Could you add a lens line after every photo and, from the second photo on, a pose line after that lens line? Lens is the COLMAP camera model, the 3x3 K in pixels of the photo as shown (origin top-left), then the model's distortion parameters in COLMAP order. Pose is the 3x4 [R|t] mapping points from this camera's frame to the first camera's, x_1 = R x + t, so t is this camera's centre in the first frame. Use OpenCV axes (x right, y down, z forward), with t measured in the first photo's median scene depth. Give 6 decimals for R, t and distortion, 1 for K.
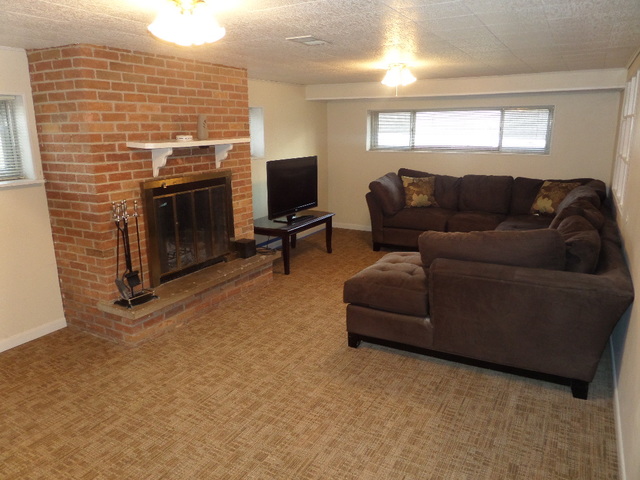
lens RADIAL K [[470.4, 0, 320.7], [0, 470.4, 239.2], [0, 0, 1]] dist [-0.006101, 0.000249]
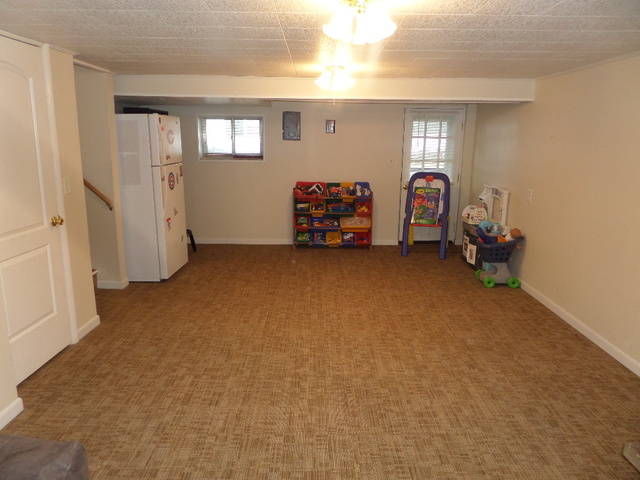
lens RADIAL K [[470.4, 0, 320.4], [0, 470.4, 240.8], [0, 0, 1]] dist [-0.006101, 0.000249]
pose [[-0.870596, 0.099743, -0.481783, 0.209427], [-0.122919, 0.904086, 0.409292, -0.289202], [0.476397, 0.415548, -0.774833, 1.267352]]
